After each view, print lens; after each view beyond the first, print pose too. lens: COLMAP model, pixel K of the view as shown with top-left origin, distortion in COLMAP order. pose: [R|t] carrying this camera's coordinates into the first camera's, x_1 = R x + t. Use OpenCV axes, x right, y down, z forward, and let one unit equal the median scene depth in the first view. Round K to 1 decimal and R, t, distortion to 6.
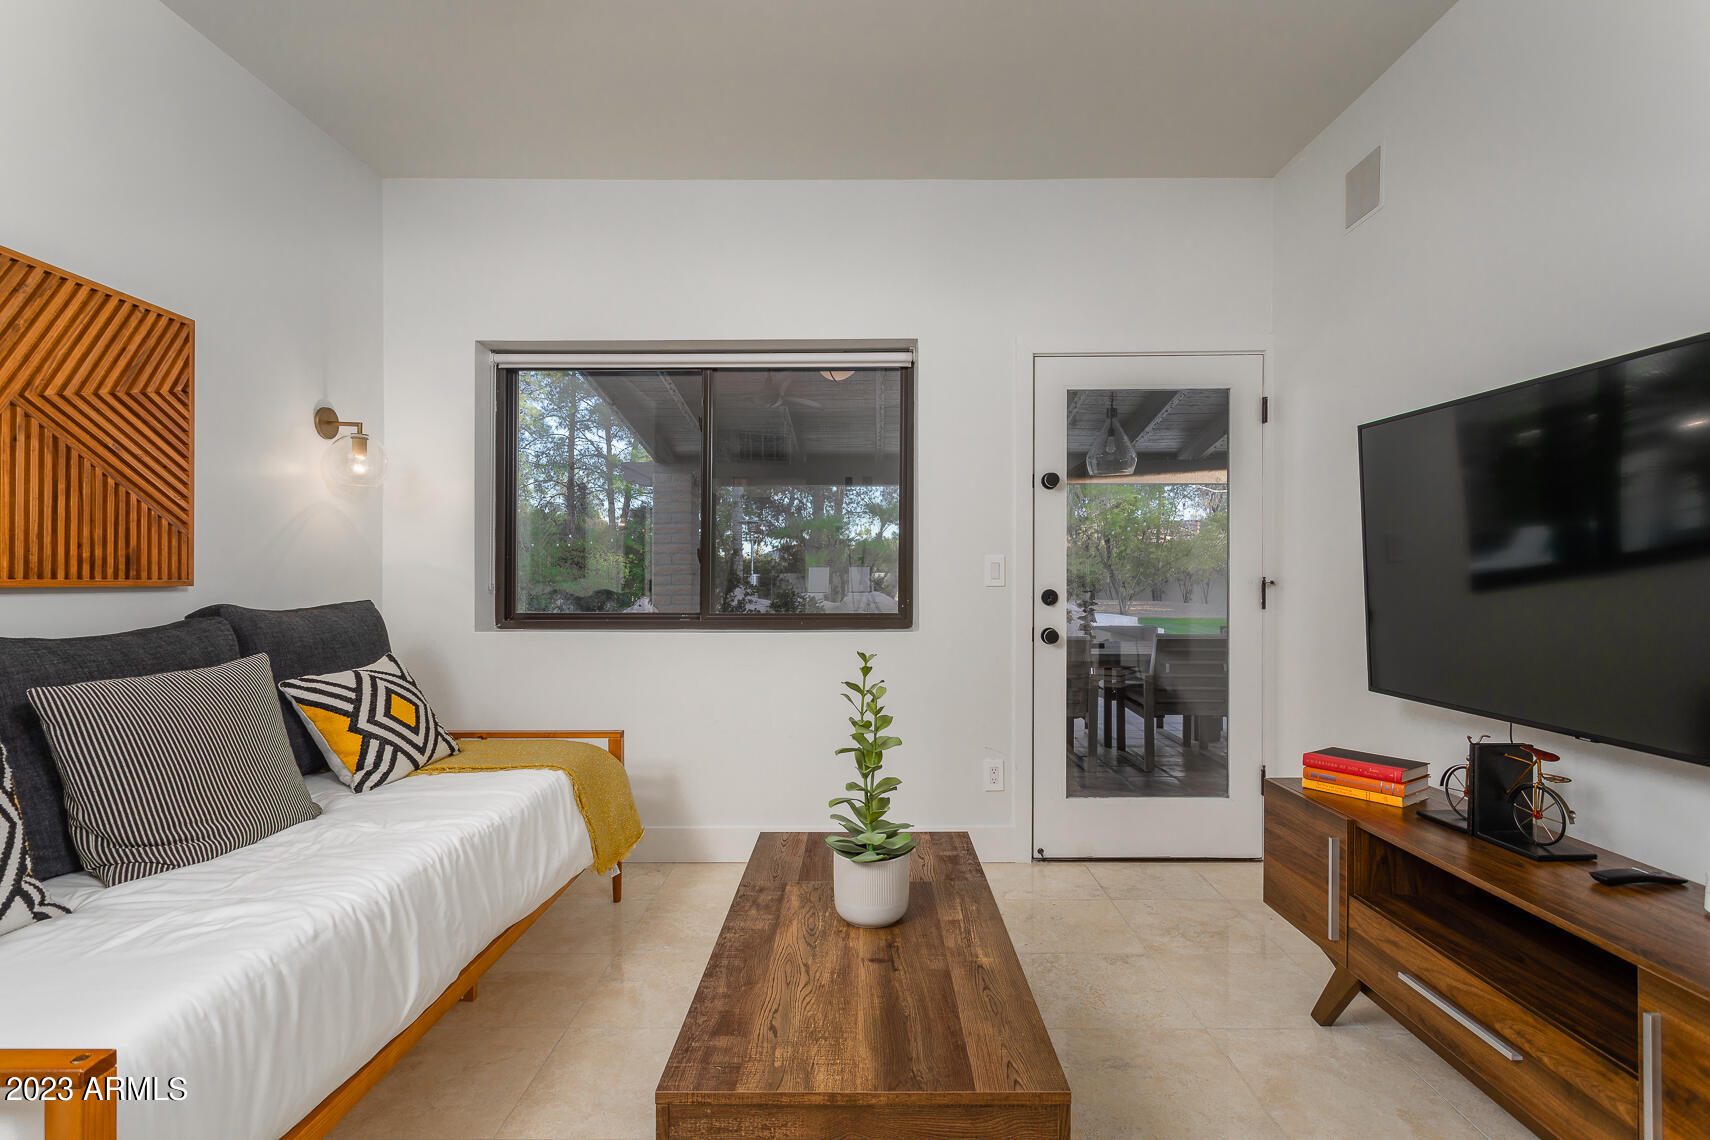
lens RADIAL K [[821.9, 0, 853.3], [0, 821.9, 575.1], [0, 0, 1]] dist [0.004054, 0.001880]
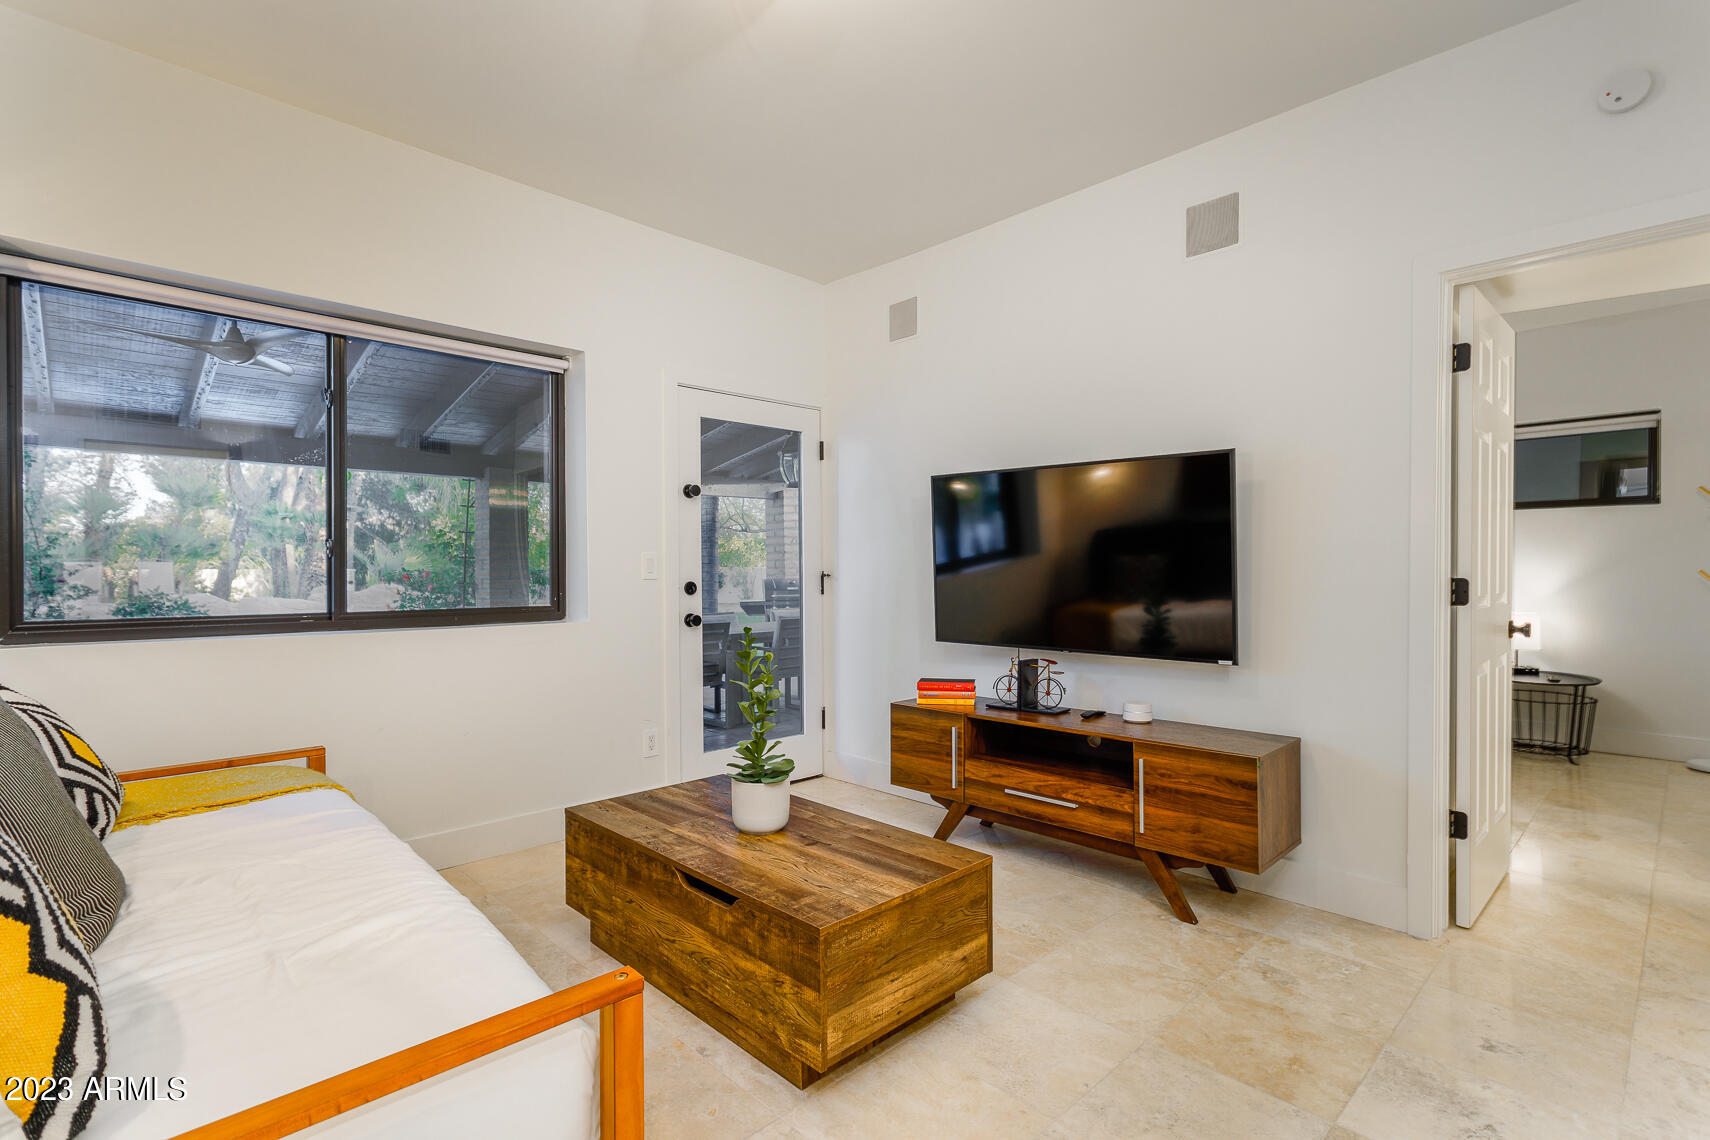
lens RADIAL K [[821.9, 0, 851.5], [0, 821.9, 571.1], [0, 0, 1]] dist [0.004054, 0.001880]
pose [[0.708211, -0.000279, 0.706001, -0.764316], [0.000922, 0.999999, -0.000530, 0.005217], [-0.706000, 0.001027, 0.708211, -0.031149]]
